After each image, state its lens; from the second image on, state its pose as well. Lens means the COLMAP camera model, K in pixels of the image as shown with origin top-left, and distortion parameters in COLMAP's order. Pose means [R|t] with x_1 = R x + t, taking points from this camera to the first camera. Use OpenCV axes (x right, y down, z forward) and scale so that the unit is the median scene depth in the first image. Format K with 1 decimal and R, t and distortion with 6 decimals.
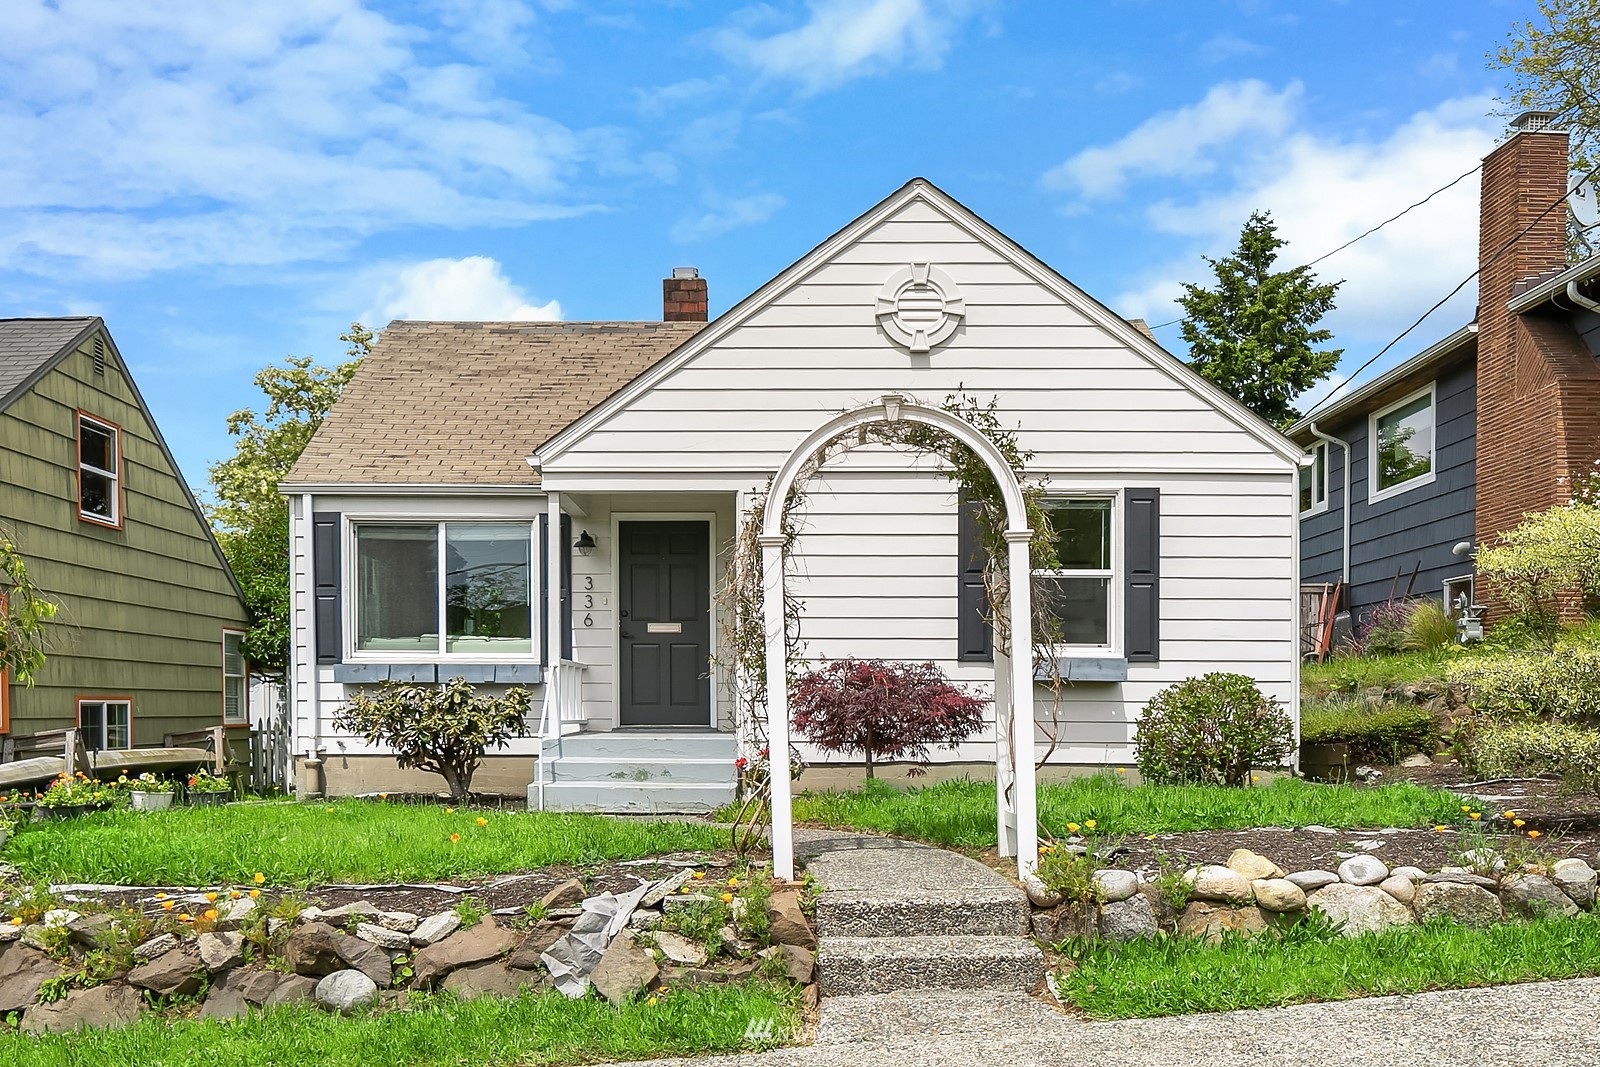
lens RADIAL K [[1432.8, 0, 771.3], [0, 1432.8, 686.8], [0, 0, 1]] dist [-0.005506, -0.010500]
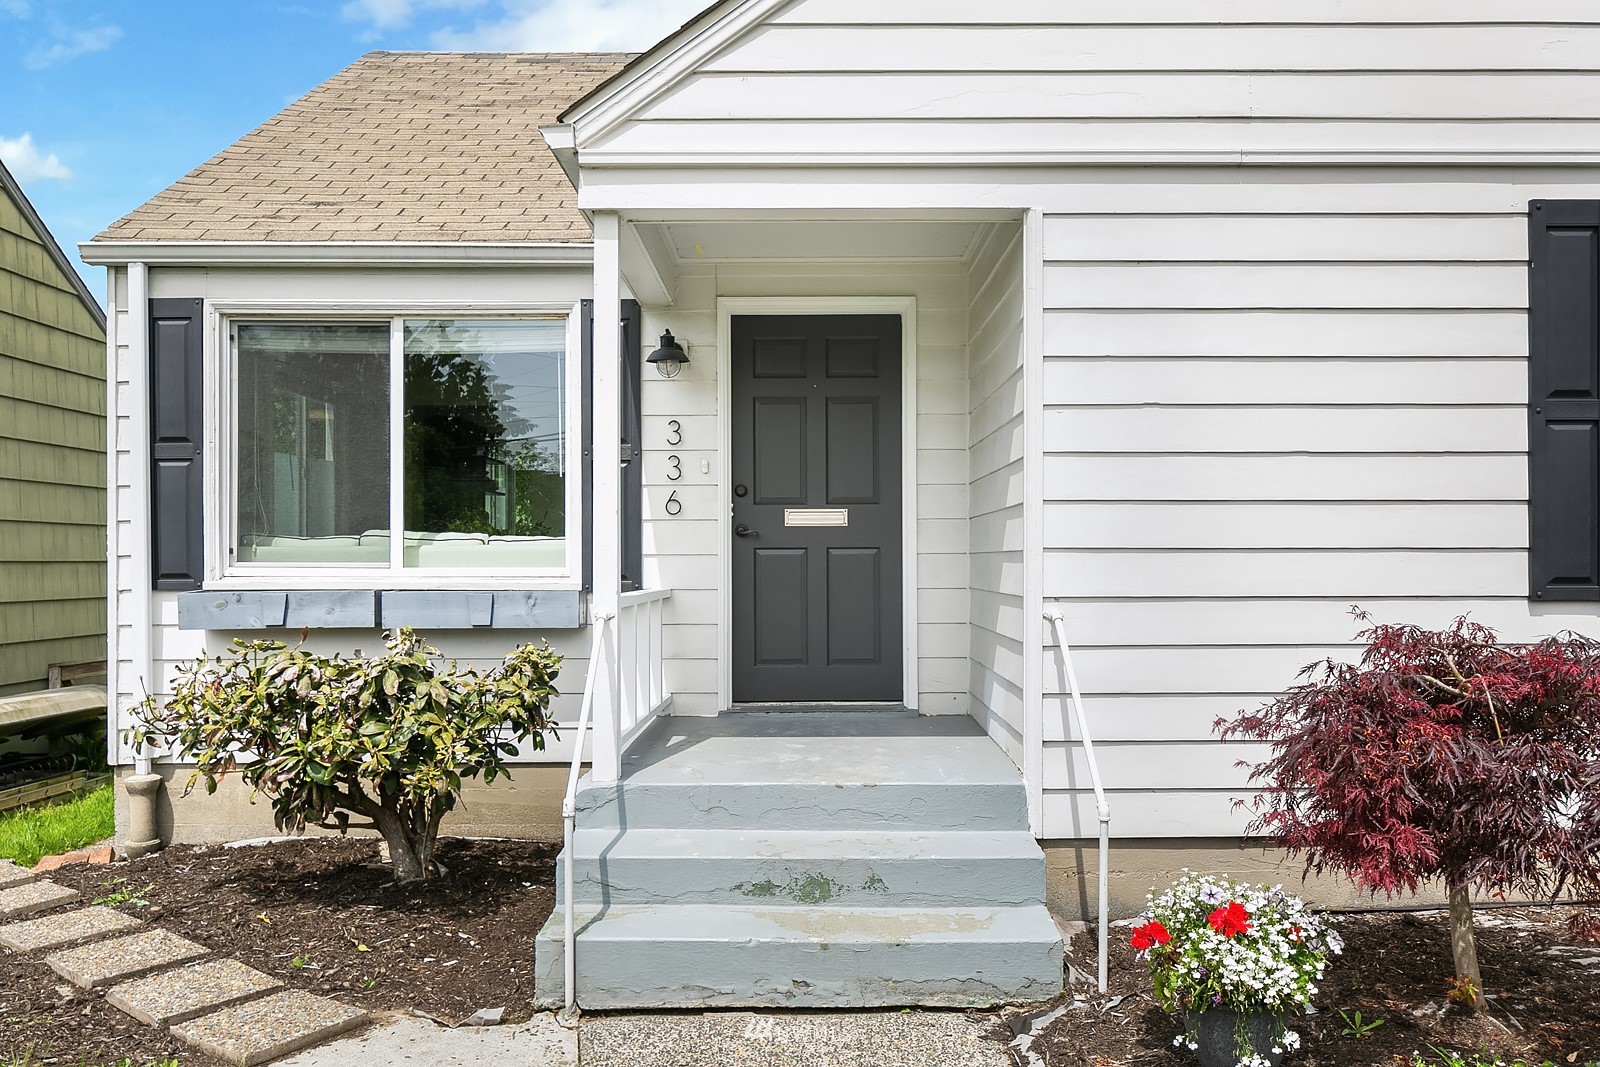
lens RADIAL K [[1262.7, 0, 814.7], [0, 1262.7, 538.9], [0, 0, 1]] dist [-0.024505, 0.024735]
pose [[0.999992, -0.003963, 0.000481, -0.082794], [0.003965, 0.999983, -0.004386, -0.033543], [-0.000464, 0.004388, 0.999990, 0.579422]]
